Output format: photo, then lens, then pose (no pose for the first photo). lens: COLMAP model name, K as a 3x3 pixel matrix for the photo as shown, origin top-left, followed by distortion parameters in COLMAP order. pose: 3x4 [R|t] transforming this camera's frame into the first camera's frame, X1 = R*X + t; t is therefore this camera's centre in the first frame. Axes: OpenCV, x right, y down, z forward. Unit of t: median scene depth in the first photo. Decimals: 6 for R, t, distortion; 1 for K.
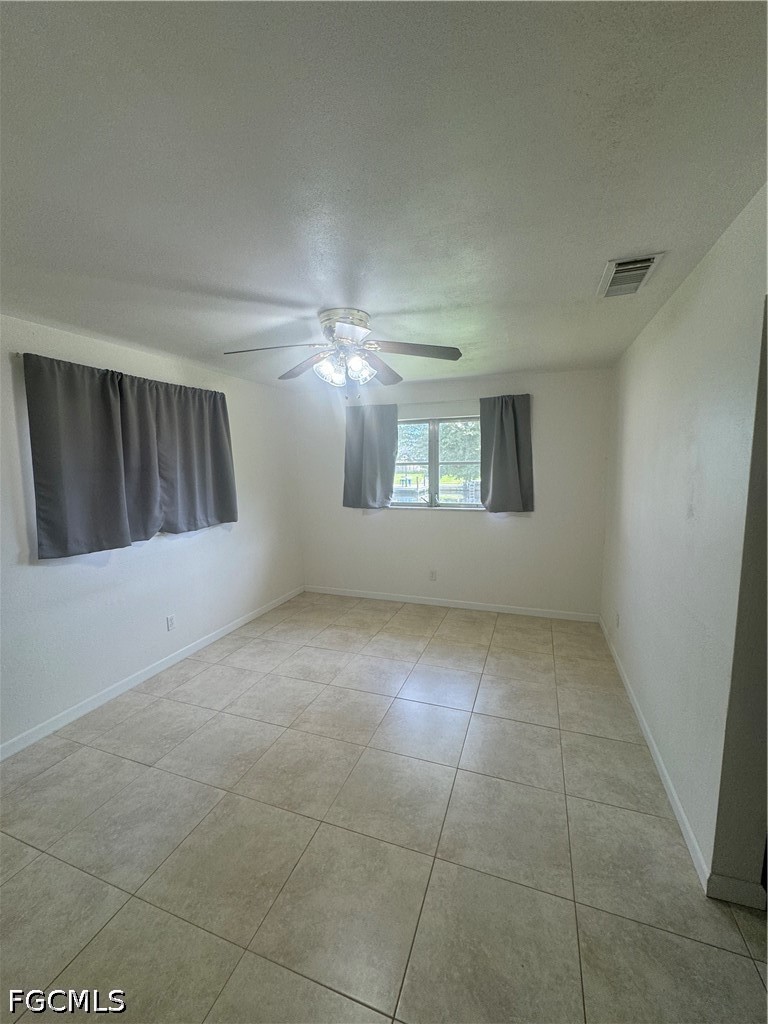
lens RADIAL K [[415.8, 0, 384.0], [0, 415.8, 512.0], [0, 0, 1]] dist [-0.000437, -0.000198]
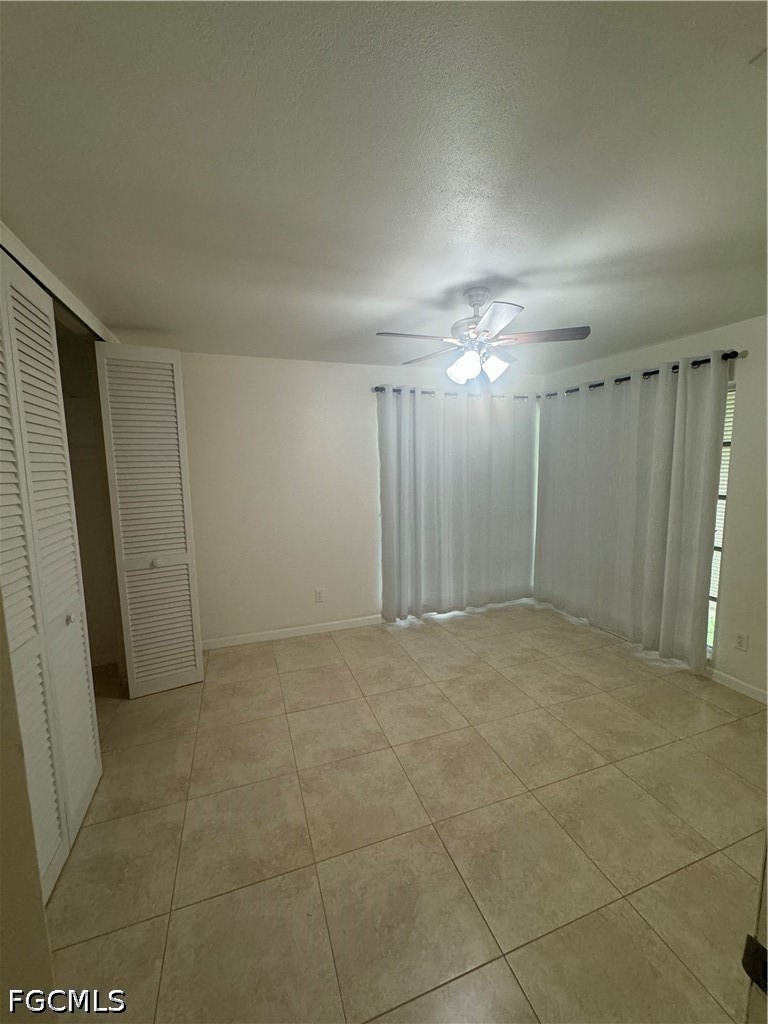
lens RADIAL K [[415.8, 0, 384.0], [0, 415.8, 512.0], [0, 0, 1]] dist [-0.000437, -0.000198]
pose [[0.770379, -0.081318, 0.632380, -0.850937], [0.083714, 0.996148, 0.026113, -0.027855], [-0.632067, 0.032822, 0.774218, 0.303161]]
